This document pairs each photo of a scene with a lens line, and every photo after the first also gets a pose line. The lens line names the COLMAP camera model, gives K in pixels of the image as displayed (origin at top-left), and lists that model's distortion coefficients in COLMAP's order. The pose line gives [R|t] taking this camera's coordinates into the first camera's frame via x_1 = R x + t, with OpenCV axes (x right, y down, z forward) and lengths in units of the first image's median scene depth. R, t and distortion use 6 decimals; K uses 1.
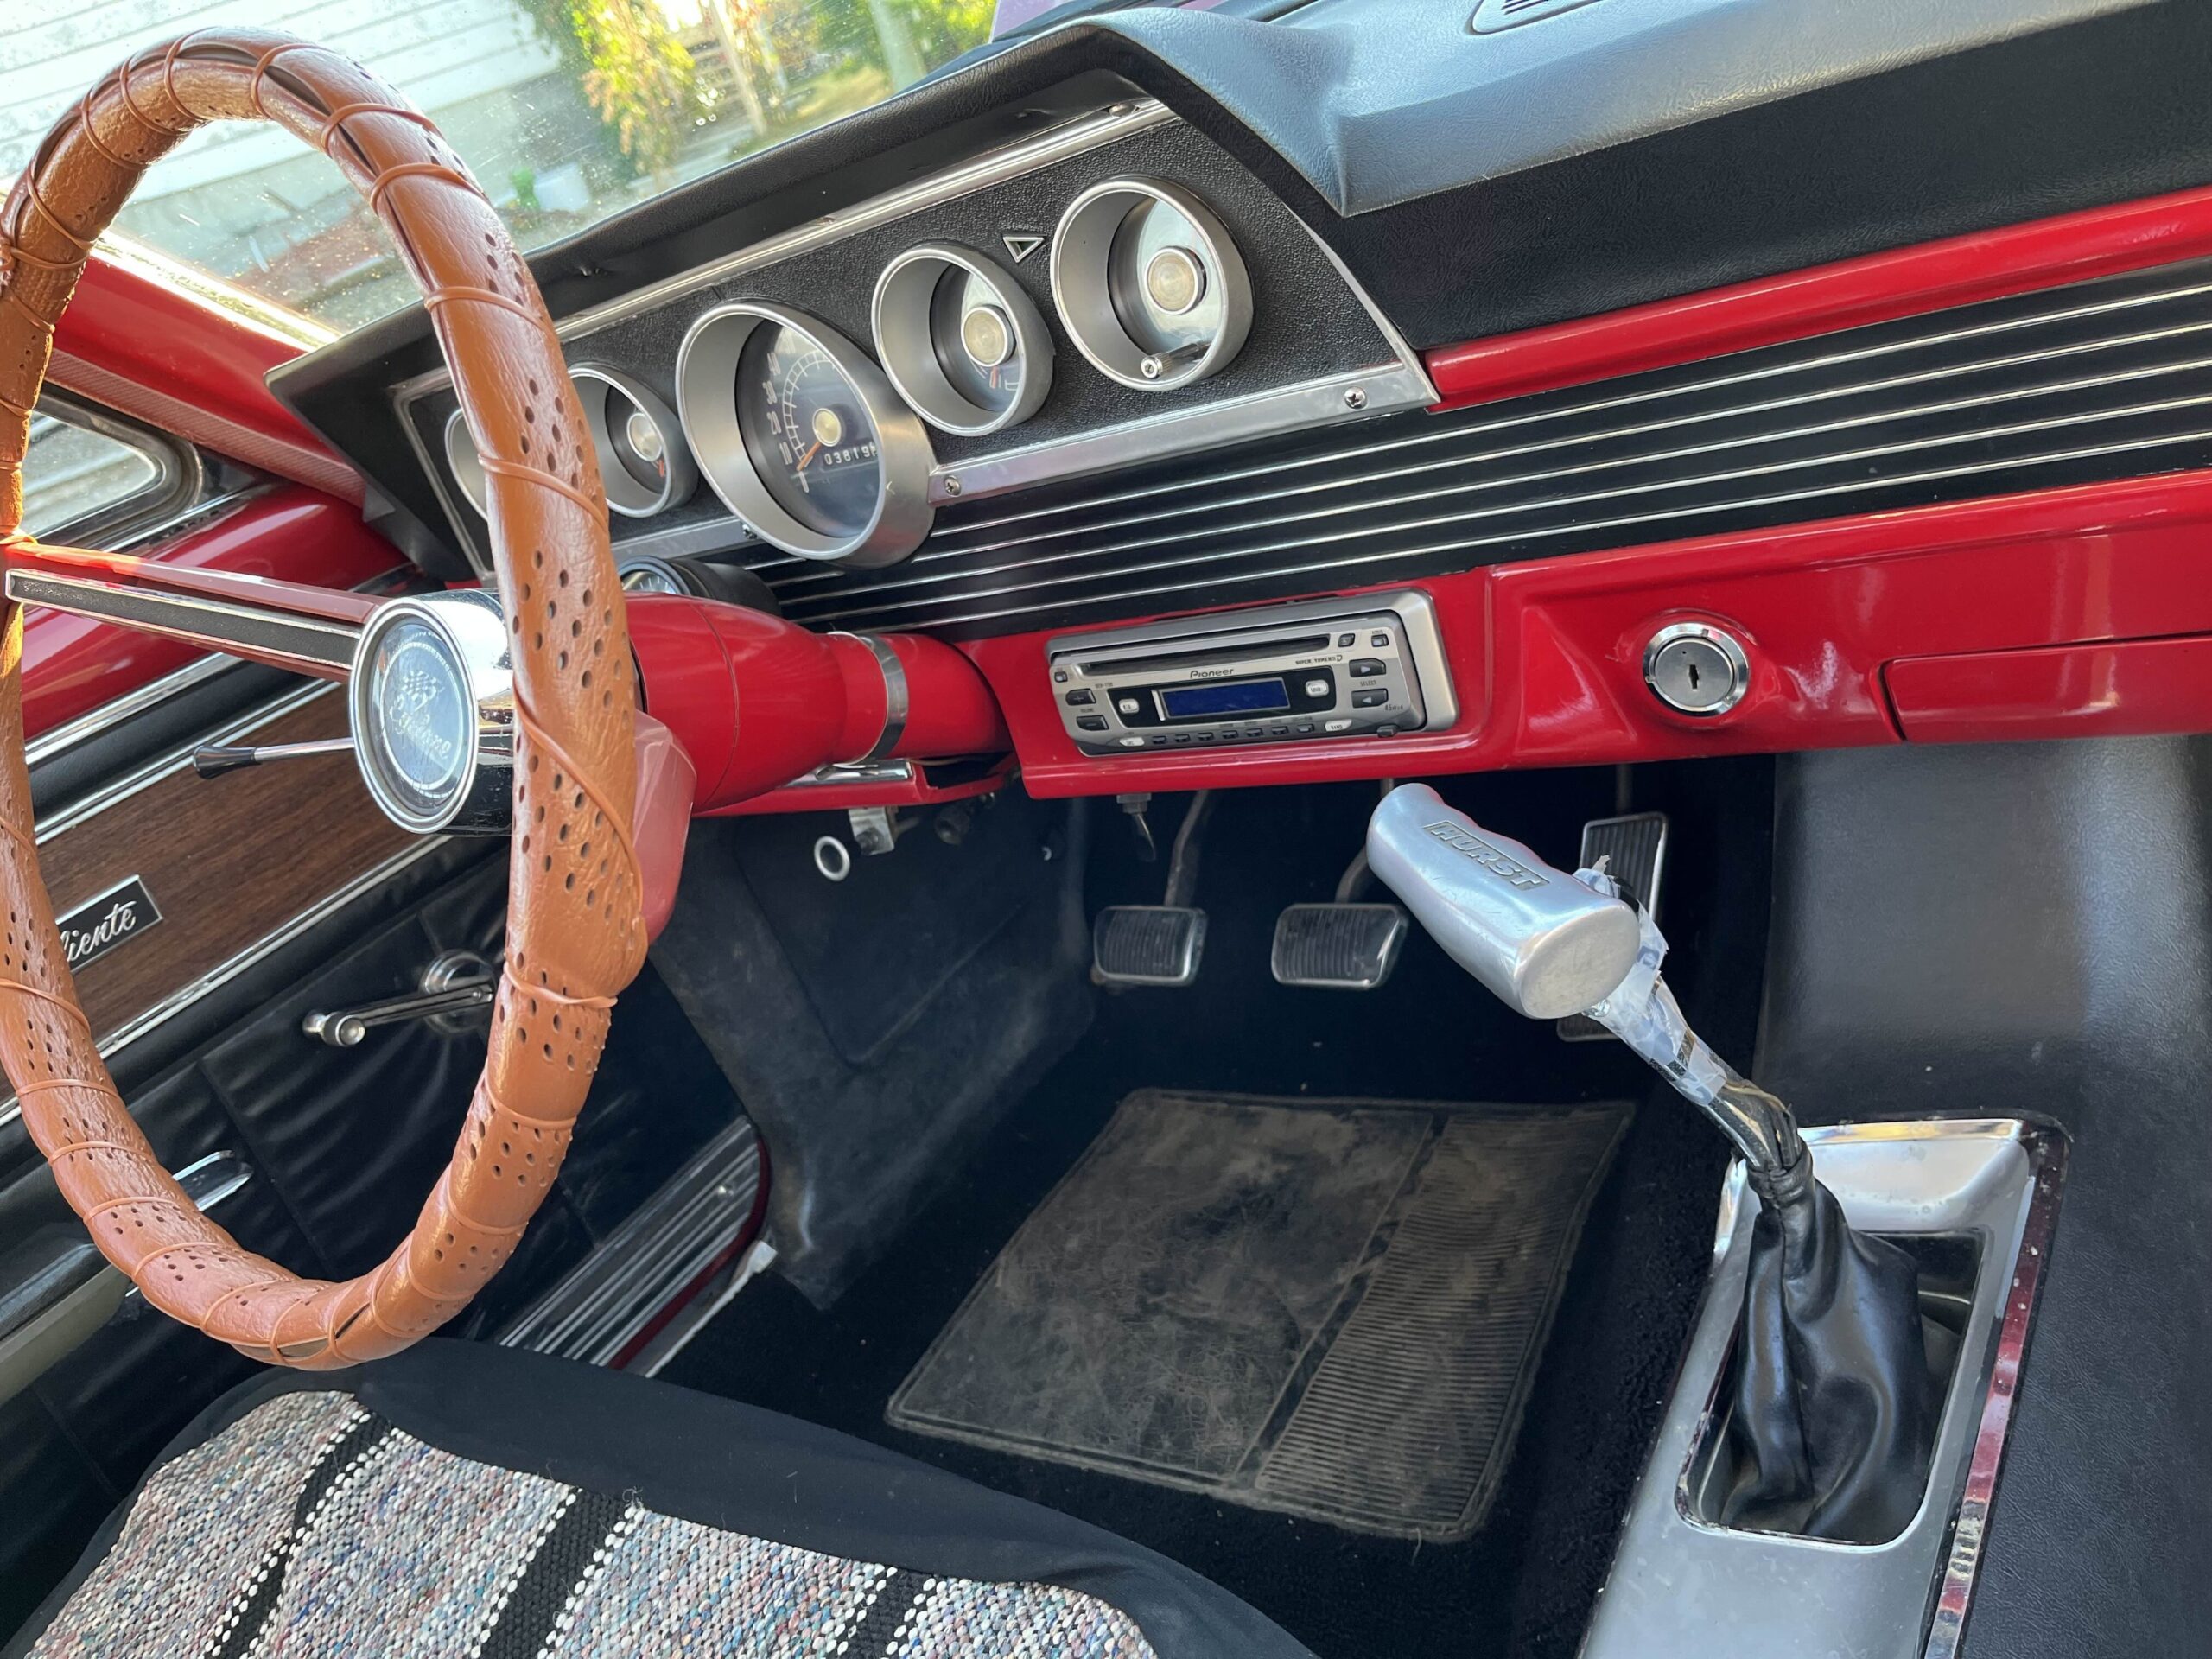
lens RADIAL K [[1651.1, 0, 1109.4], [0, 1651.1, 756.9], [0, 0, 1]] dist [-0.044945, -0.001232]
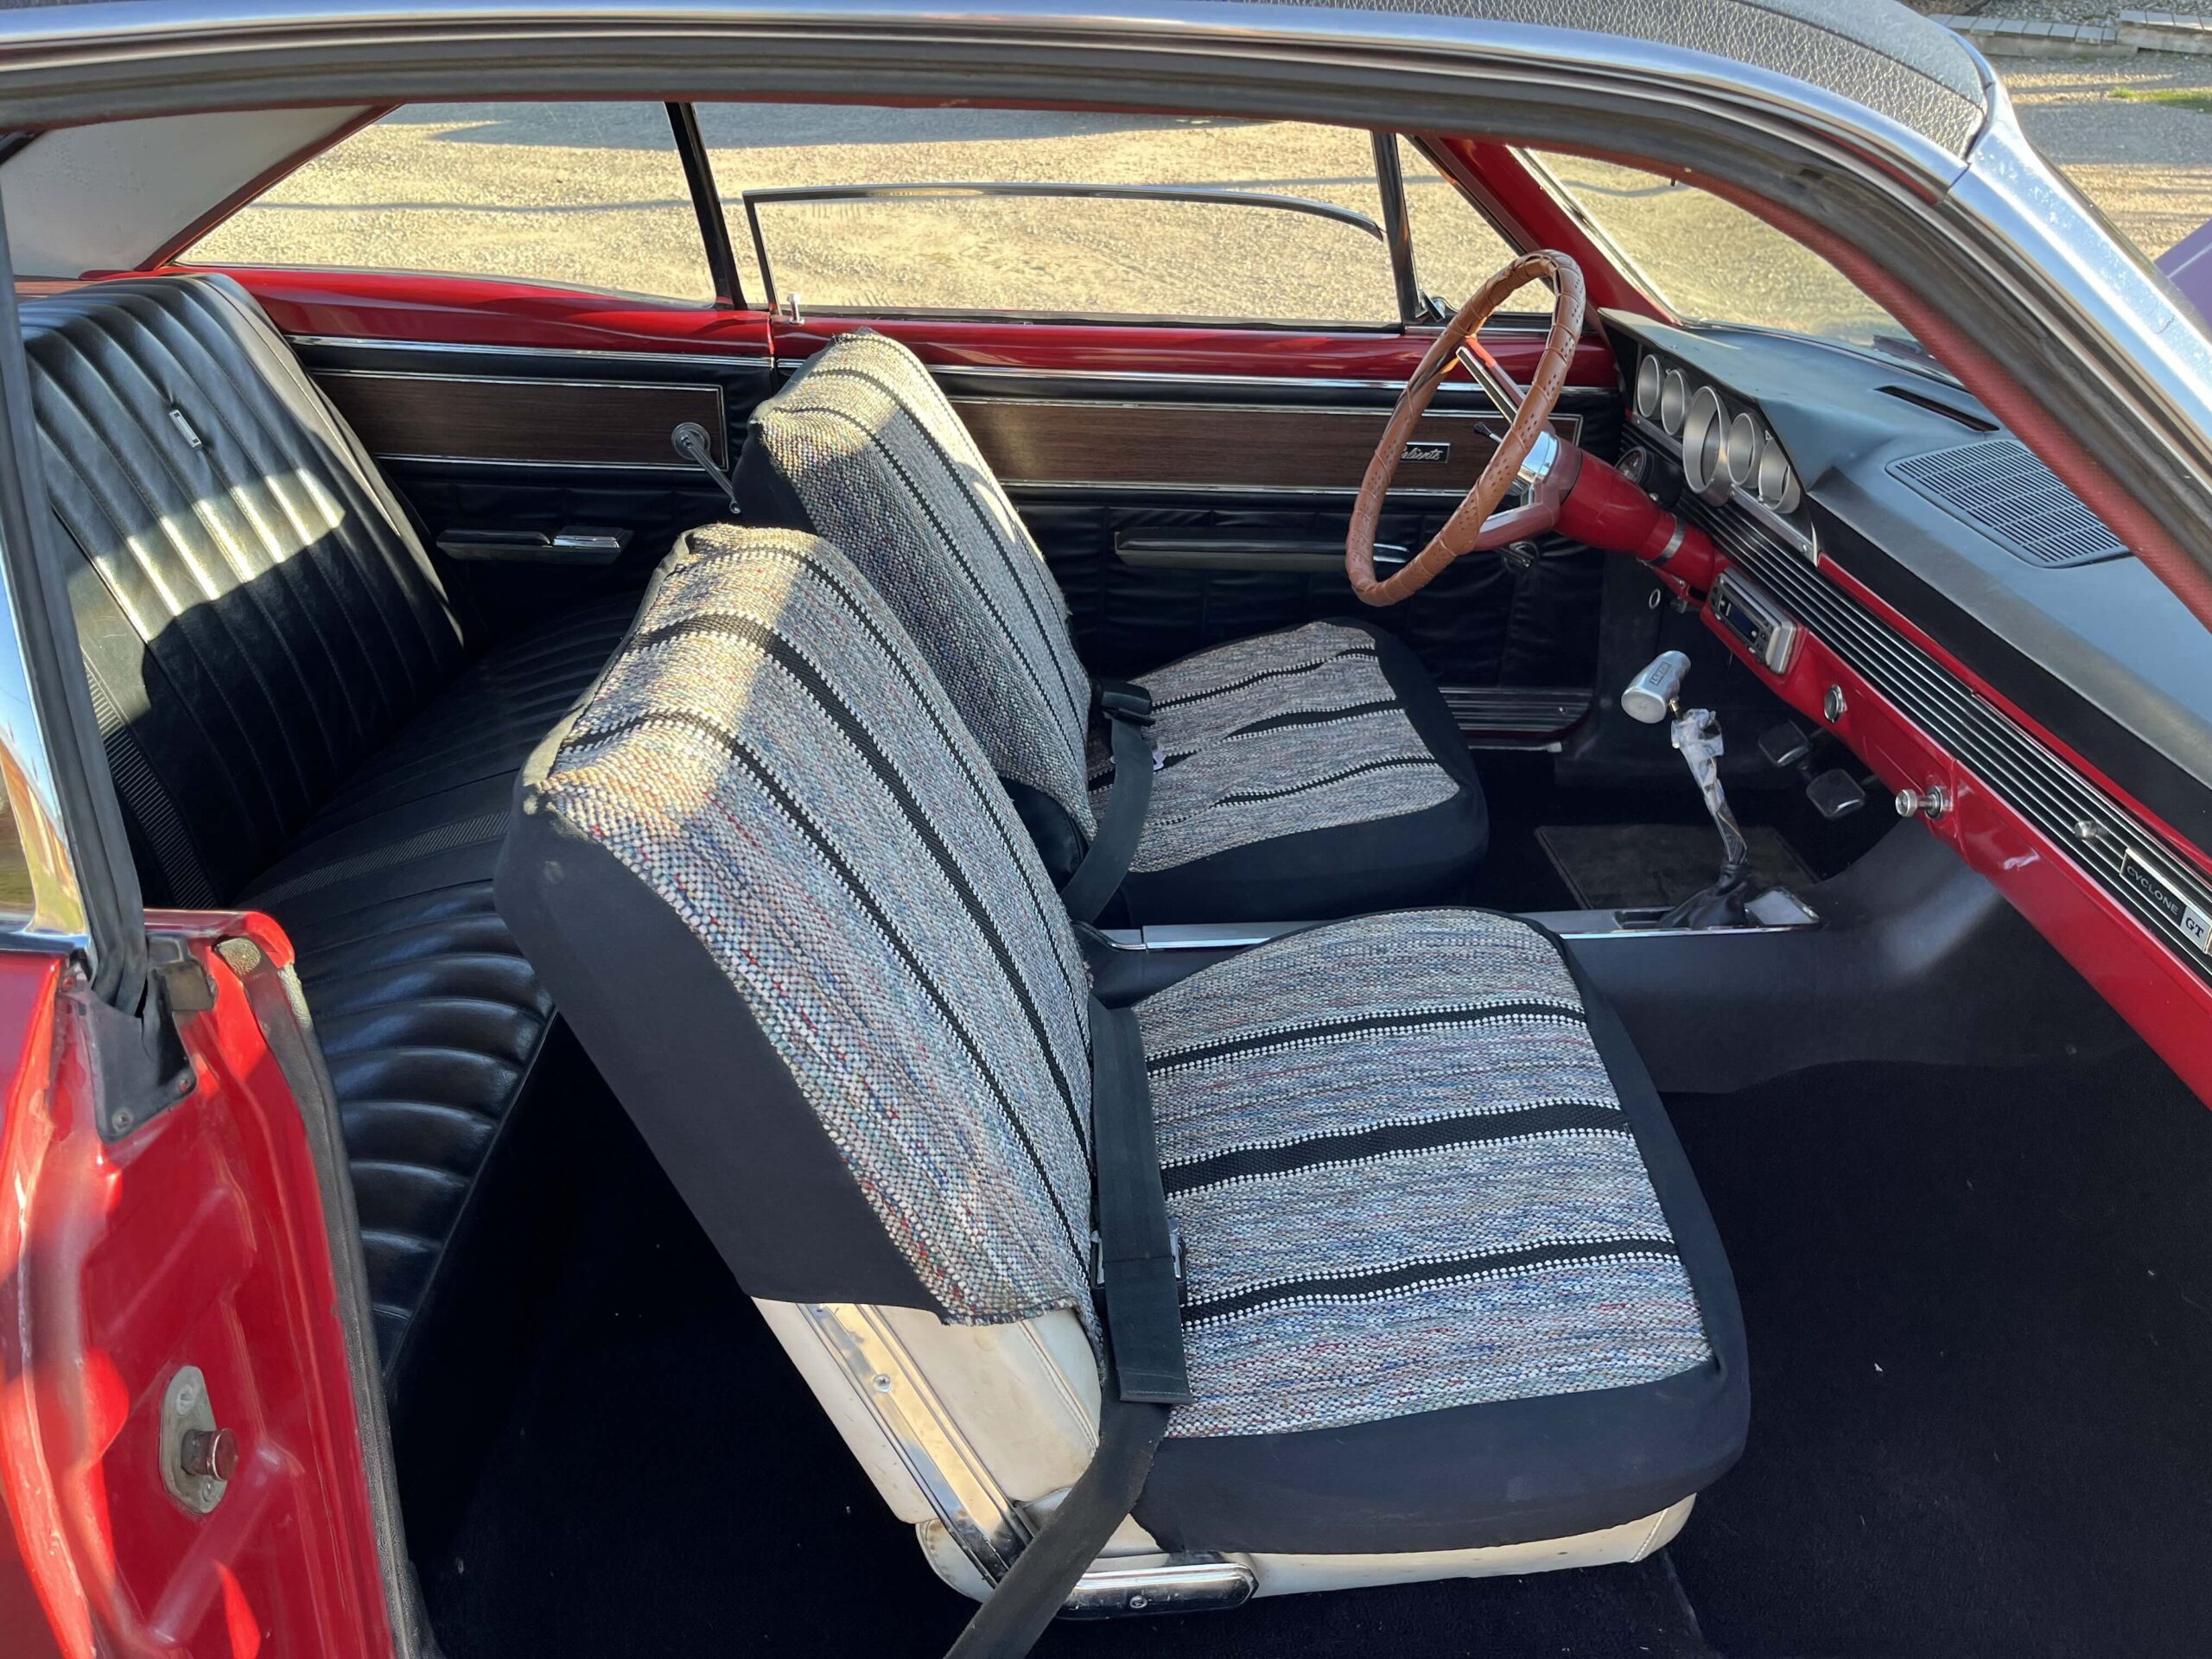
lens RADIAL K [[1662.5, 0, 1106.0], [0, 1662.5, 829.5], [0, 0, 1]] dist [-0.051078, -0.002109]
pose [[0.510100, 0.659225, -0.552468, 1.119414], [-0.492756, 0.750441, 0.440488, -0.409466], [0.704975, 0.047539, 0.707637, -1.382223]]
